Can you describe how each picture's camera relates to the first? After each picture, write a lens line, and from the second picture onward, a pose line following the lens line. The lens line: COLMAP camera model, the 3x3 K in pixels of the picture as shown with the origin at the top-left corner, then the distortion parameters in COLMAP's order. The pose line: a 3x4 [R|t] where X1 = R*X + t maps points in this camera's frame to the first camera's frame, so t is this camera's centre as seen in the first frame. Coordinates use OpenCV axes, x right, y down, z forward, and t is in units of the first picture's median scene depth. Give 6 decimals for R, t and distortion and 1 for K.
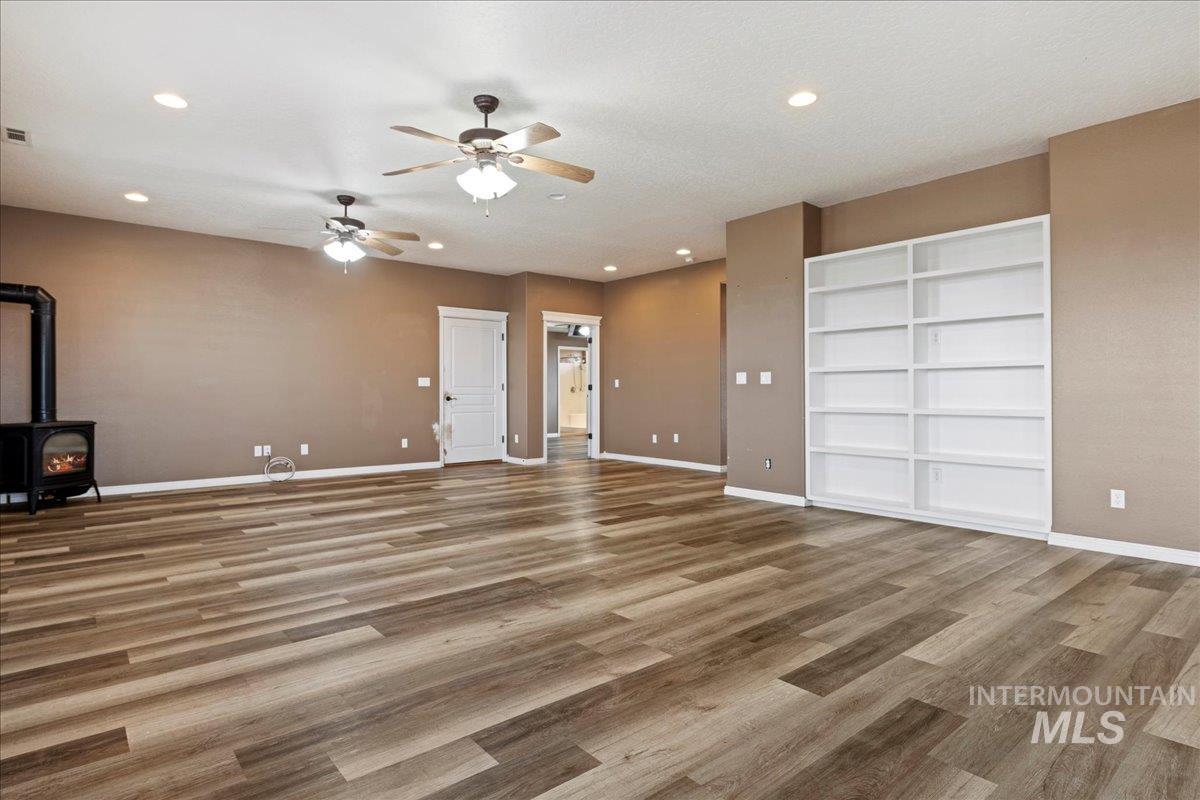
lens RADIAL K [[651.7, 0, 600.0], [0, 651.7, 400.0], [0, 0, 1]] dist [0.000735, -0.000153]
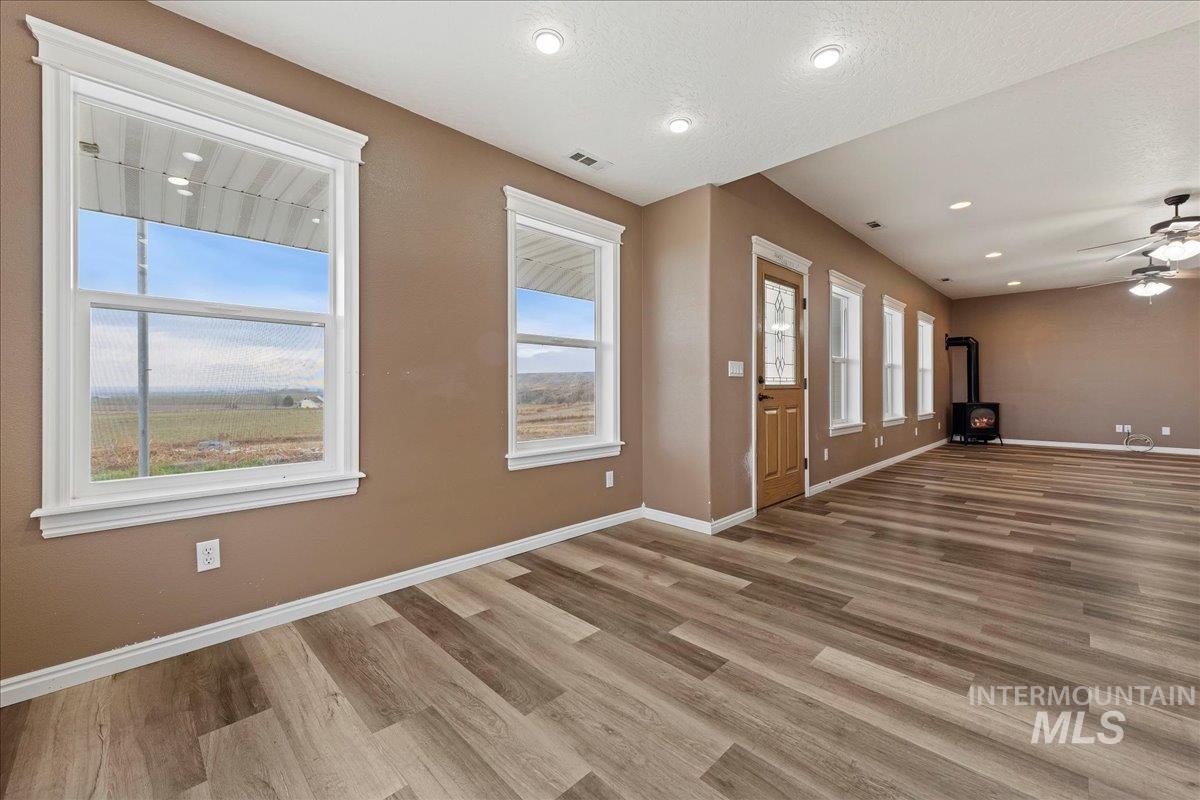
lens RADIAL K [[530.7, 0, 605.3], [0, 530.7, 390.3], [0, 0, 1]] dist [0.004268, -0.000170]
pose [[0.128316, 0.003264, -0.991728, 0.617158], [-0.008407, 0.999962, 0.002204, 0.001946], [0.991698, 0.008055, 0.128339, -0.338080]]
